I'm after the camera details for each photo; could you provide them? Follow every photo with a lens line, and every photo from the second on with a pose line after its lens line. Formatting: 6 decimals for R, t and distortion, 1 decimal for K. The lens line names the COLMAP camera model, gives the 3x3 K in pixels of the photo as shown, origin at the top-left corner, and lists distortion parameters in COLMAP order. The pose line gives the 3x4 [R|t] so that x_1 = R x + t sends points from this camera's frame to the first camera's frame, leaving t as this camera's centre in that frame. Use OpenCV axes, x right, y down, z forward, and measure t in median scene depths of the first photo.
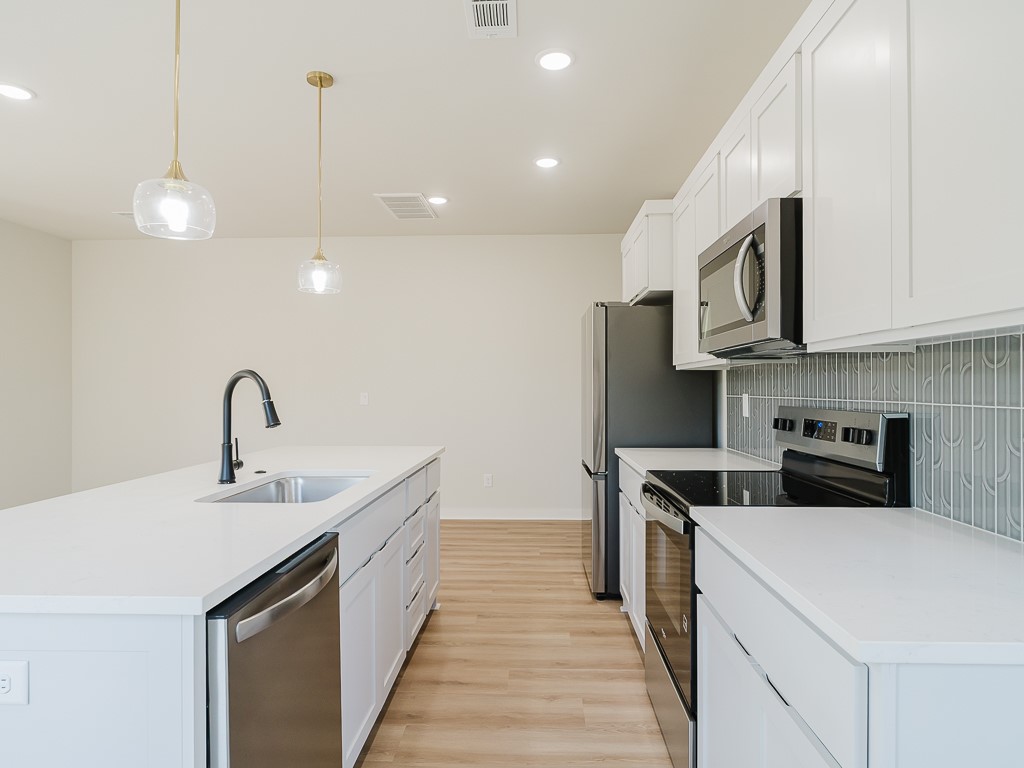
lens RADIAL K [[600.0, 0, 512.0], [0, 600.0, 384.0], [0, 0, 1]] dist [0.001780, 0.000883]
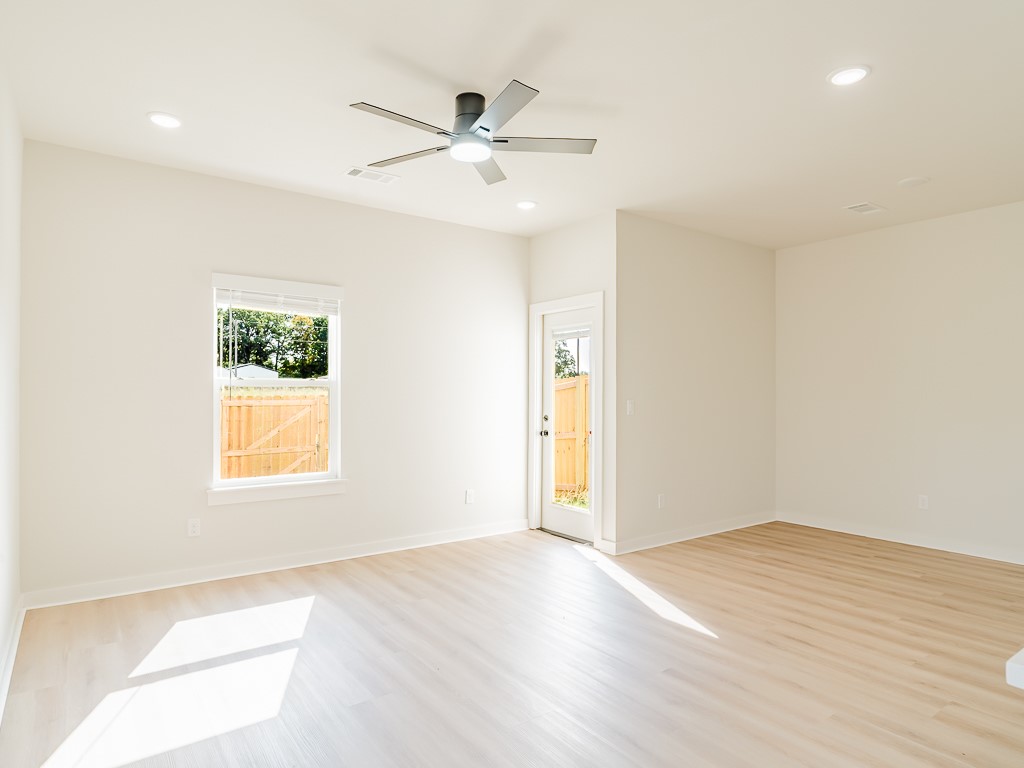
lens RADIAL K [[596.4, 0, 512.0], [0, 596.4, 384.0], [0, 0, 1]] dist [0.014298, -0.000101]
pose [[0.641931, -0.008842, -0.766711, -0.716205], [-0.000510, 0.999928, -0.011959, 0.000731], [0.766762, 0.008068, 0.641881, 0.028098]]
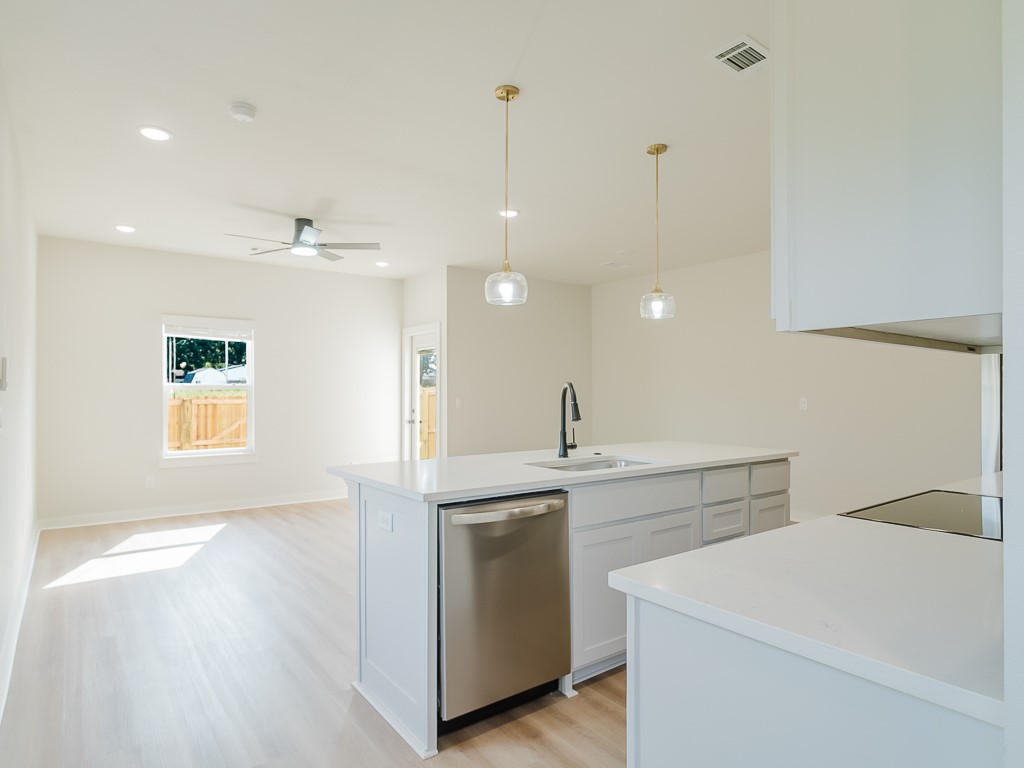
lens RADIAL K [[596.4, 0, 512.0], [0, 596.4, 384.0], [0, 0, 1]] dist [0.014298, -0.000101]
pose [[0.643813, -0.010734, -0.765107, 0.559085], [0.003997, 0.999935, -0.010665, -0.003173], [0.765172, 0.003808, 0.643814, -0.052395]]
